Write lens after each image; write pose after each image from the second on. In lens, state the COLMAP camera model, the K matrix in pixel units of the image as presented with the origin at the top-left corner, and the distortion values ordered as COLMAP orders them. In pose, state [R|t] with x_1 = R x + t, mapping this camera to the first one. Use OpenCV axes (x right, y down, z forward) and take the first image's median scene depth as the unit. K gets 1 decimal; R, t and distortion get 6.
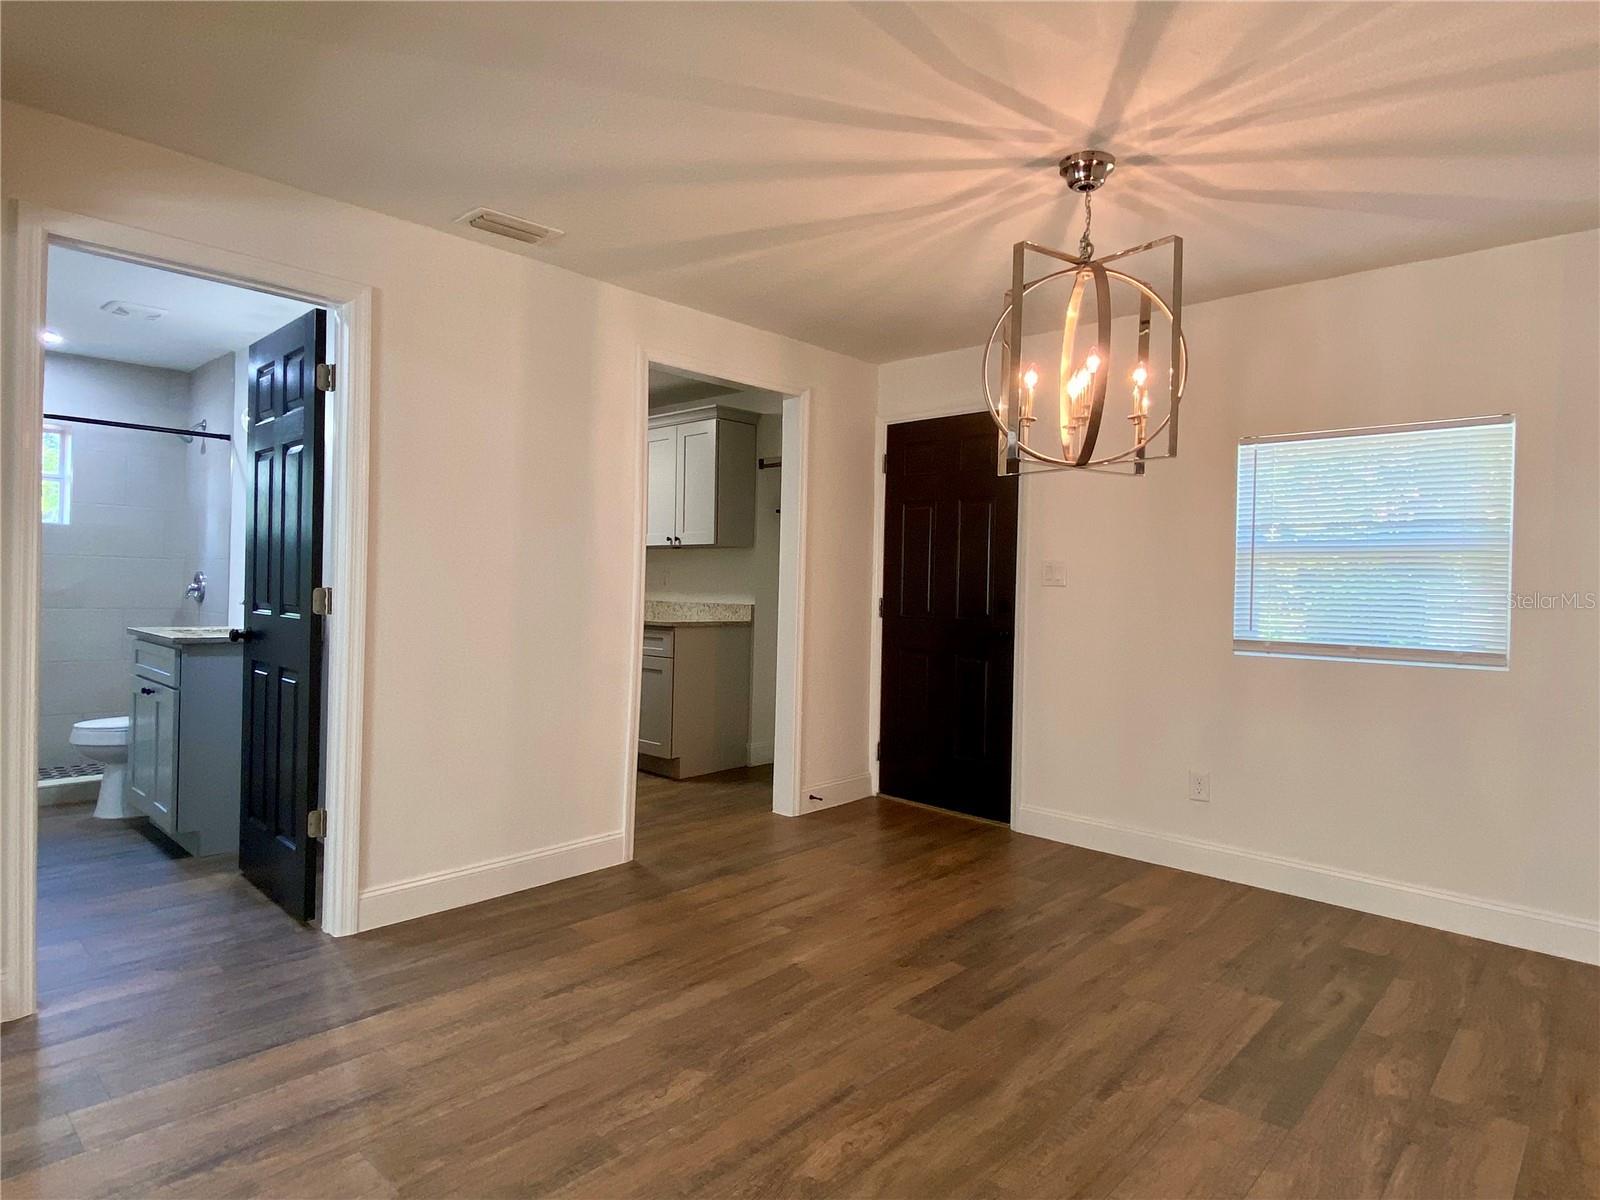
lens RADIAL K [[905.8, 0, 795.2], [0, 905.8, 590.7], [0, 0, 1]] dist [0.062919, -0.054455]
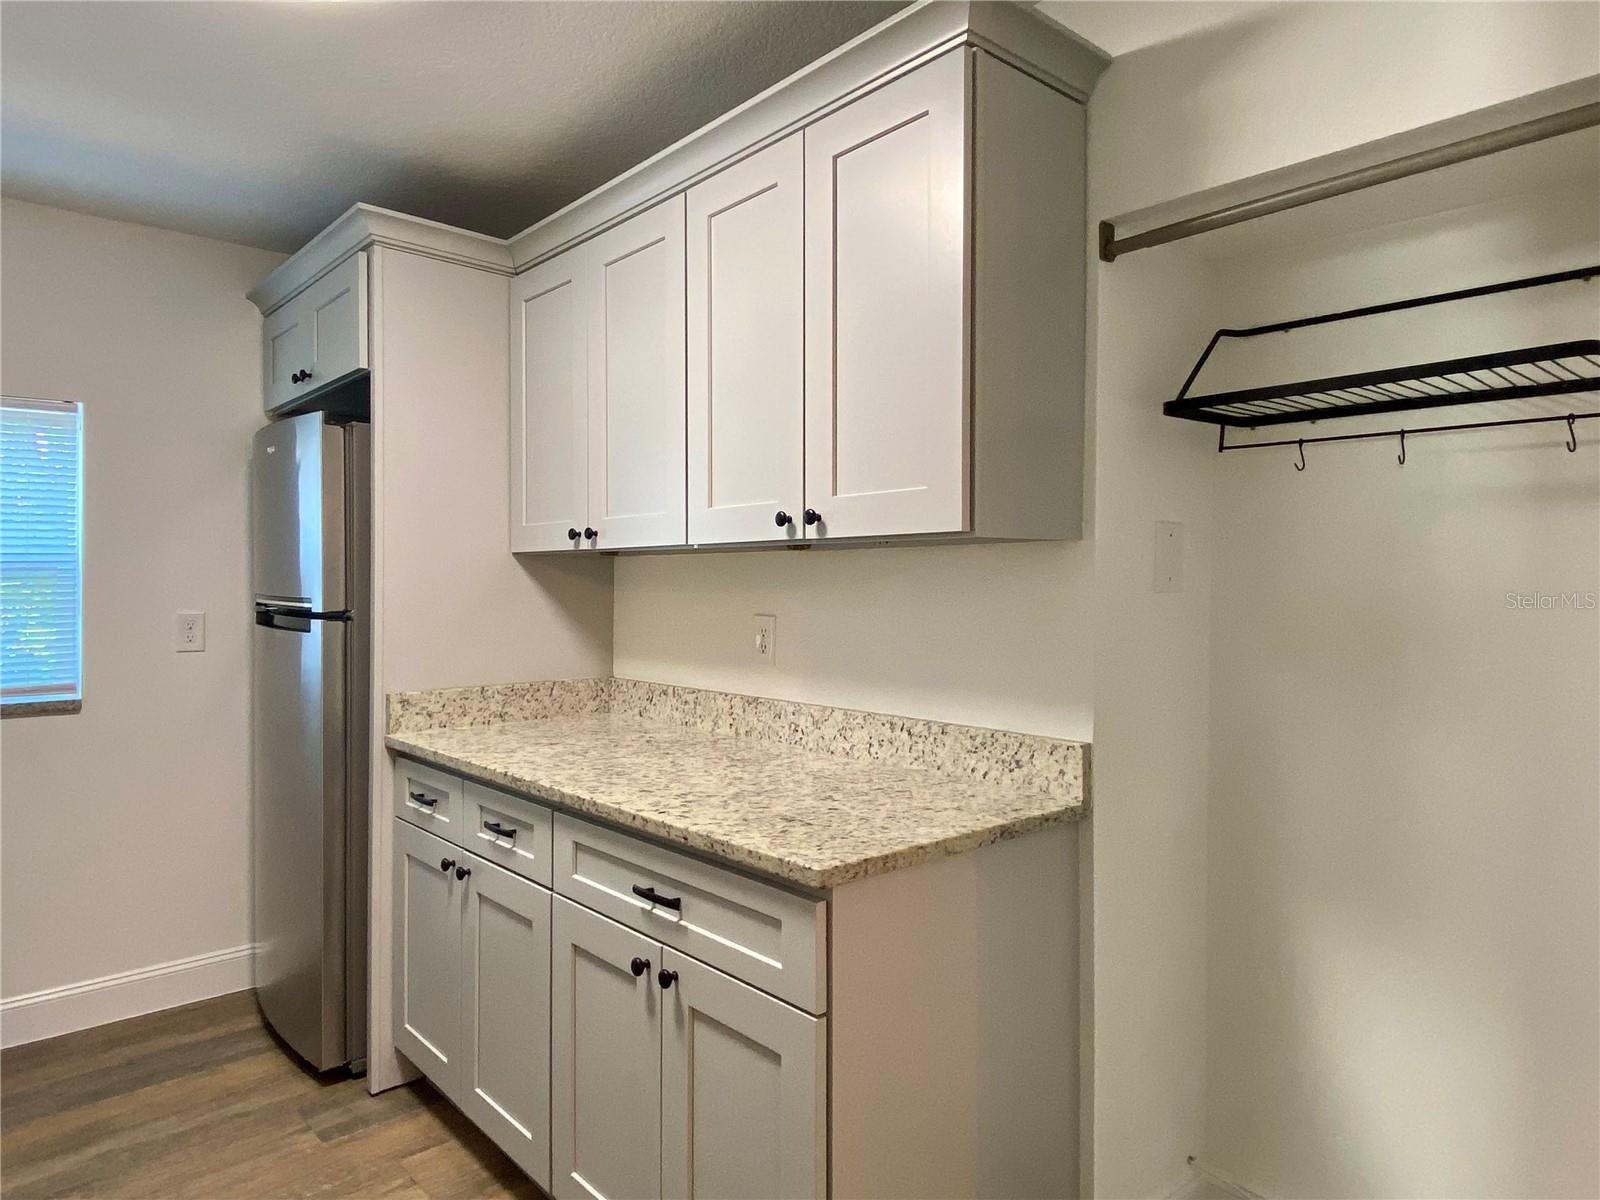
lens RADIAL K [[989.4, 0, 800.0], [0, 989.4, 600.0], [0, 0, 1]] dist [0.068615, -0.062432]
pose [[0.996484, -0.019575, -0.081461, -0.229456], [0.020769, 0.999688, 0.013846, -0.073972], [0.081165, -0.015489, 0.996580, 1.437675]]
